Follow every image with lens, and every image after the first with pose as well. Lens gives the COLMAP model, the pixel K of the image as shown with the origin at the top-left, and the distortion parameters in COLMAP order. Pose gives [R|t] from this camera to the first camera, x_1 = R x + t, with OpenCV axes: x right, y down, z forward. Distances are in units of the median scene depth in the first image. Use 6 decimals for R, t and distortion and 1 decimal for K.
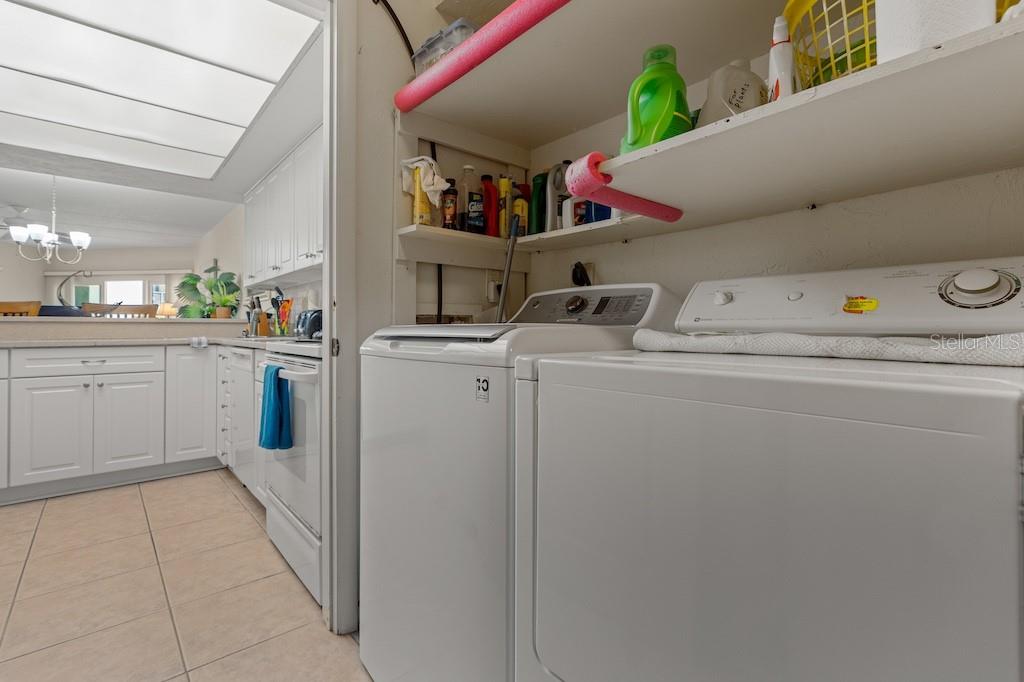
lens RADIAL K [[477.9, 0, 512.3], [0, 477.9, 325.9], [0, 0, 1]] dist [-0.002388, 0.001323]
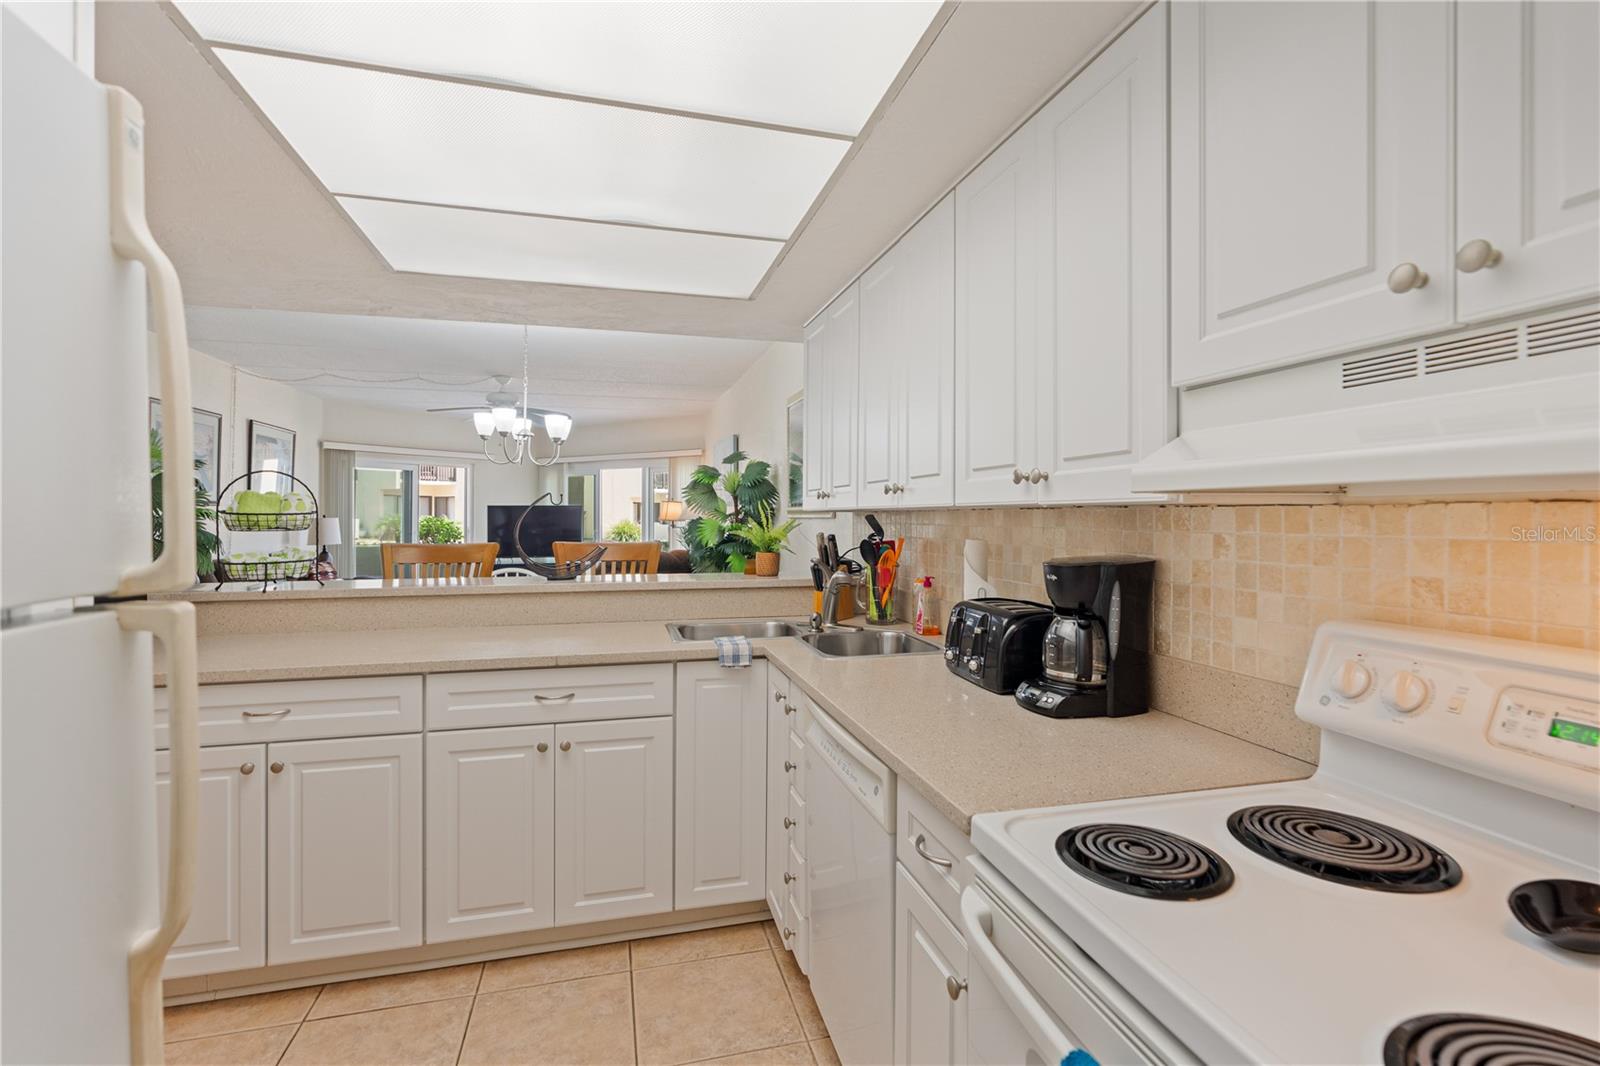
lens RADIAL K [[746.7, 0, 792.2], [0, 746.7, 526.3], [0, 0, 1]] dist [-0.002388, 0.001323]
pose [[0.894690, 0.012673, -0.446507, -0.236514], [-0.002978, 0.999744, 0.022408, -0.086331], [0.446677, -0.018718, 0.894500, 0.316043]]
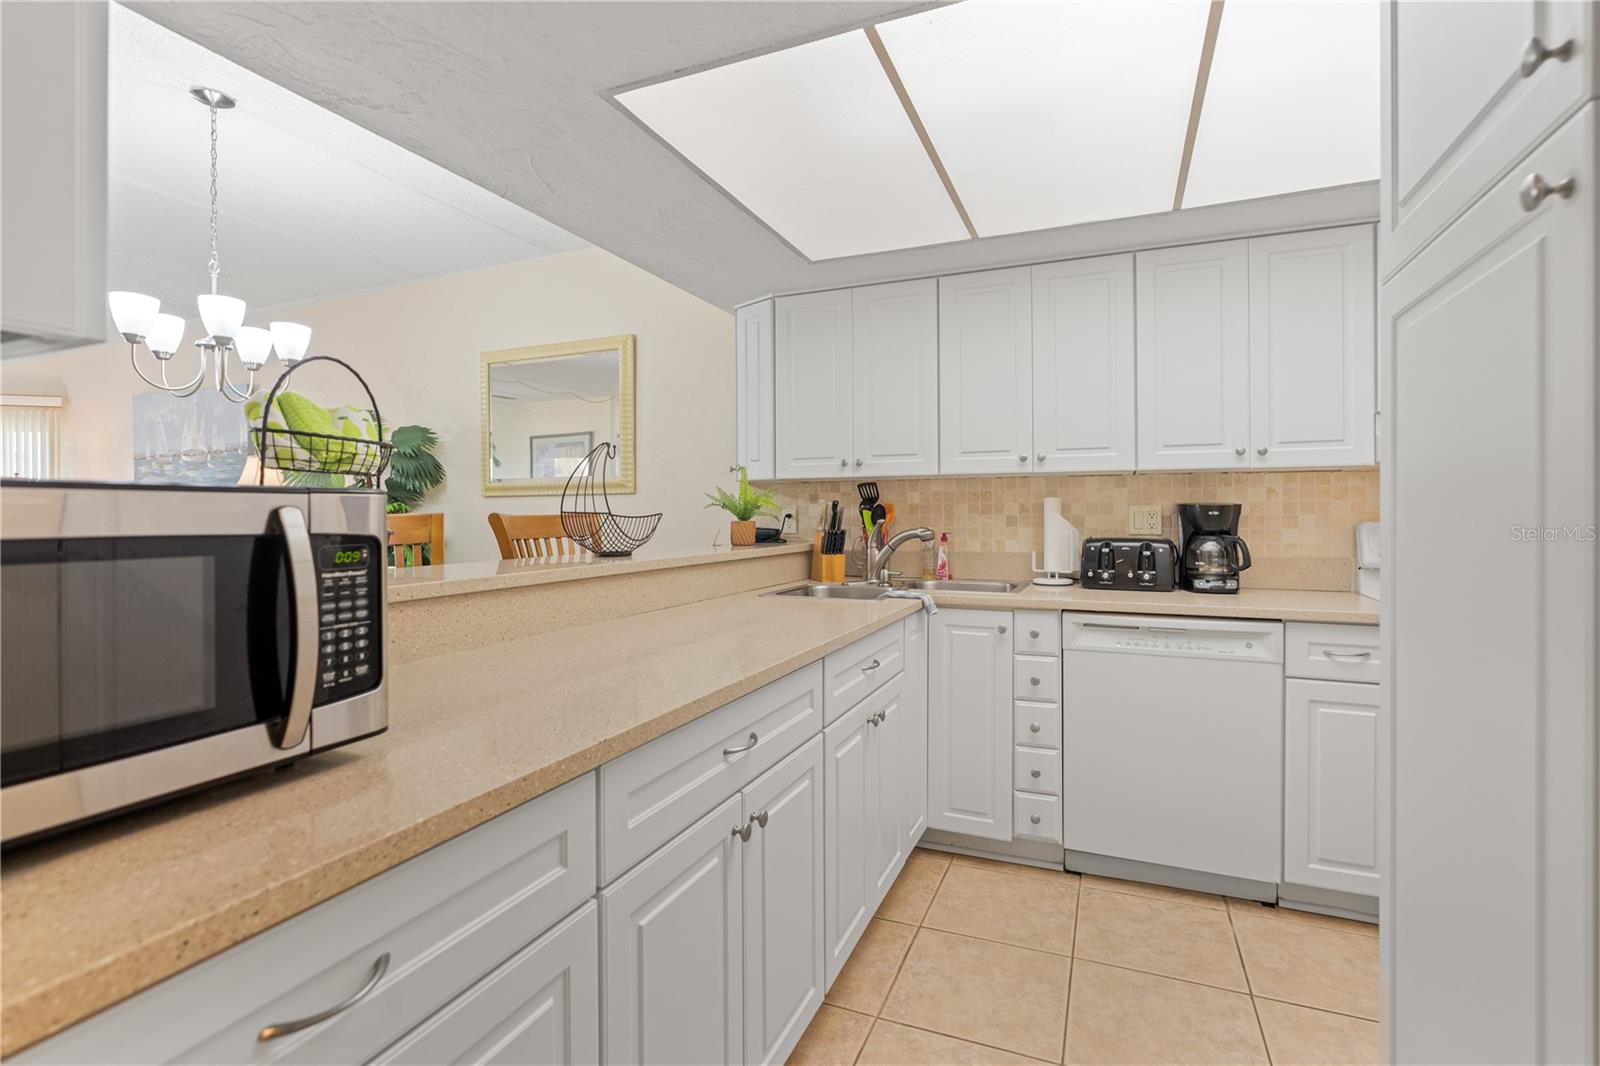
lens RADIAL K [[746.7, 0, 790.6], [0, 746.7, 523.9], [0, 0, 1]] dist [-0.002388, 0.001323]
pose [[0.899280, -0.001761, 0.437369, -0.923671], [-0.004867, 0.999890, 0.014032, -0.048210], [-0.437345, -0.014747, 0.899173, 0.301849]]
